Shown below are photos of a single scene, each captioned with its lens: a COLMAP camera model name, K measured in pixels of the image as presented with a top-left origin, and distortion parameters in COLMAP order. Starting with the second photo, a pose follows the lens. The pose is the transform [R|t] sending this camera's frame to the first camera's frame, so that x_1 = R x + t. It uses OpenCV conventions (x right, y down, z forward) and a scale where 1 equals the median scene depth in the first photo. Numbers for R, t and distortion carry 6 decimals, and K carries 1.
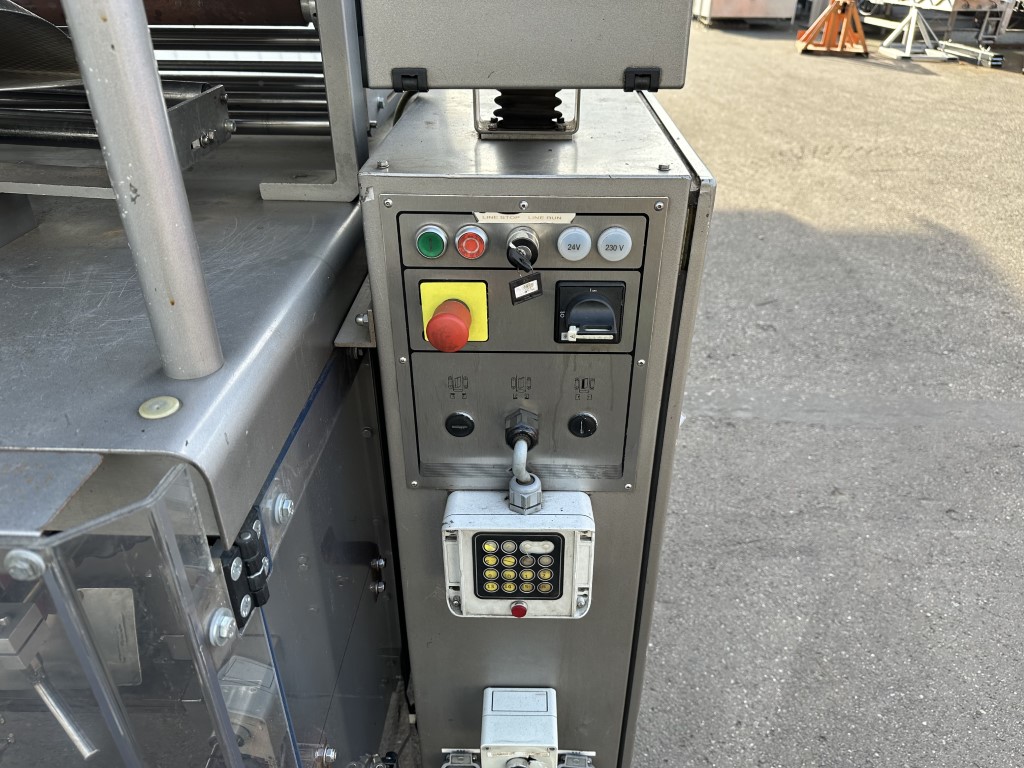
lens RADIAL K [[746.3, 0, 512.0], [0, 746.3, 384.0], [0, 0, 1]] dist [-0.006284, -0.006091]
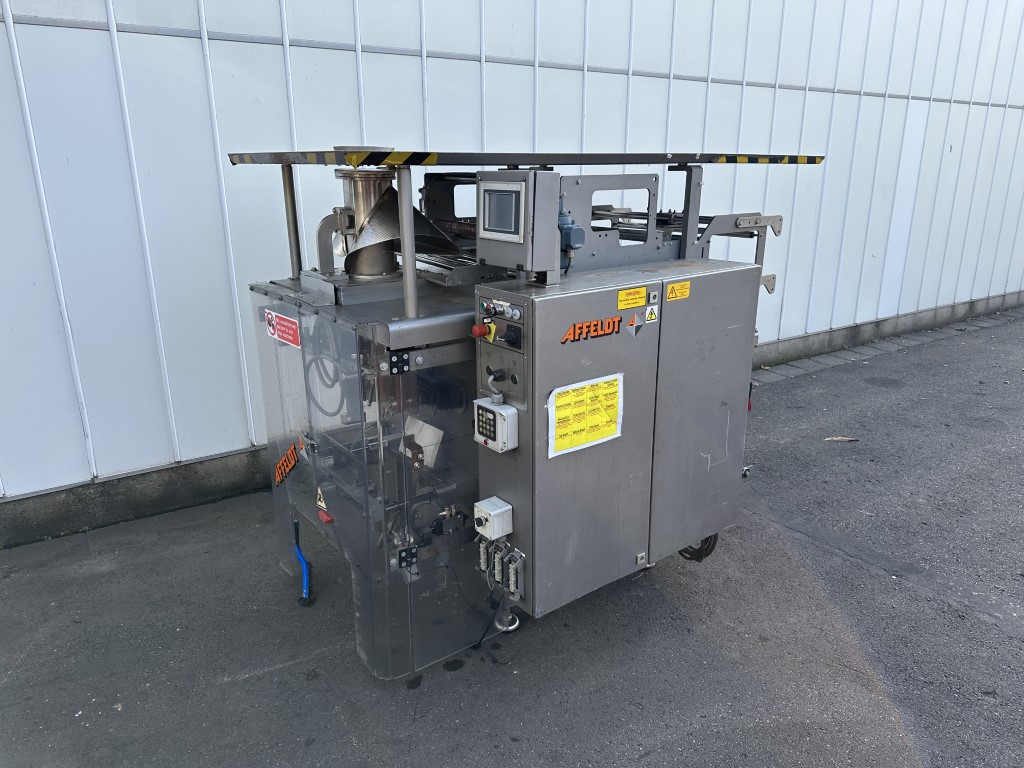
lens RADIAL K [[725.7, 0, 512.0], [0, 725.7, 384.0], [0, 0, 1]] dist [-0.015752, -0.003736]
pose [[0.621522, 0.219549, -0.752003, 2.047153], [-0.389674, 0.919389, -0.053643, 0.211572], [0.679606, 0.326377, 0.656973, -0.773749]]
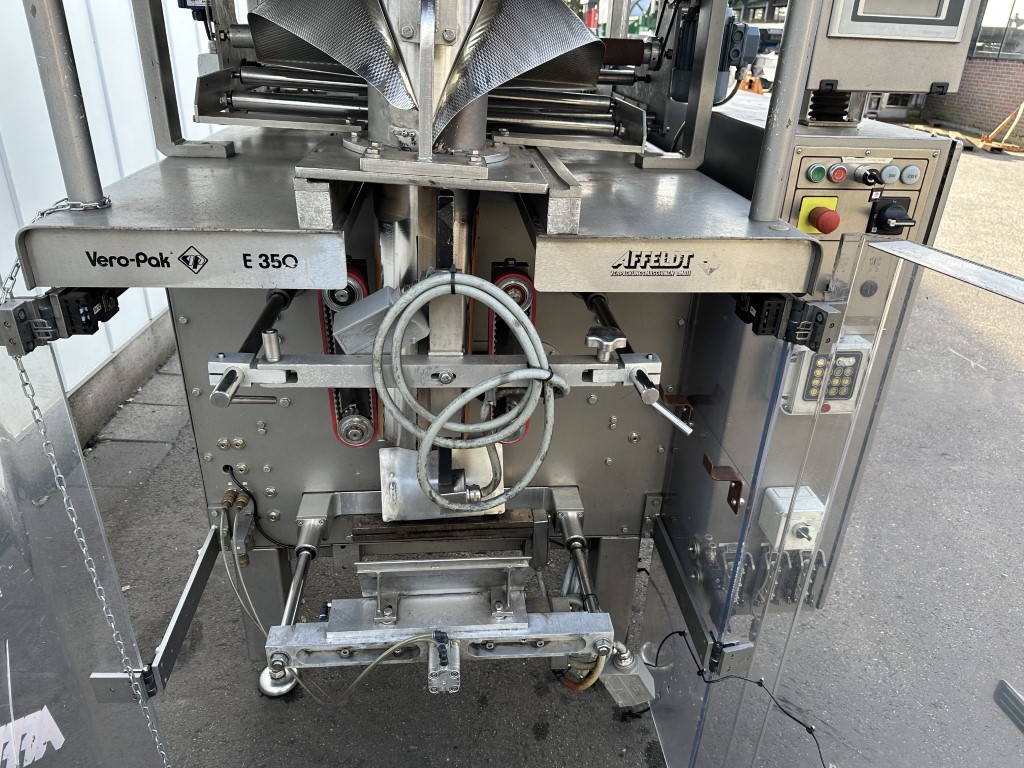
lens RADIAL K [[725.7, 0, 512.0], [0, 725.7, 384.0], [0, 0, 1]] dist [-0.015752, -0.003736]
pose [[0.994433, -0.023135, 0.102798, -0.839048], [0.030438, 0.997079, -0.070052, 0.341722], [-0.100877, 0.072791, 0.992232, -0.512447]]
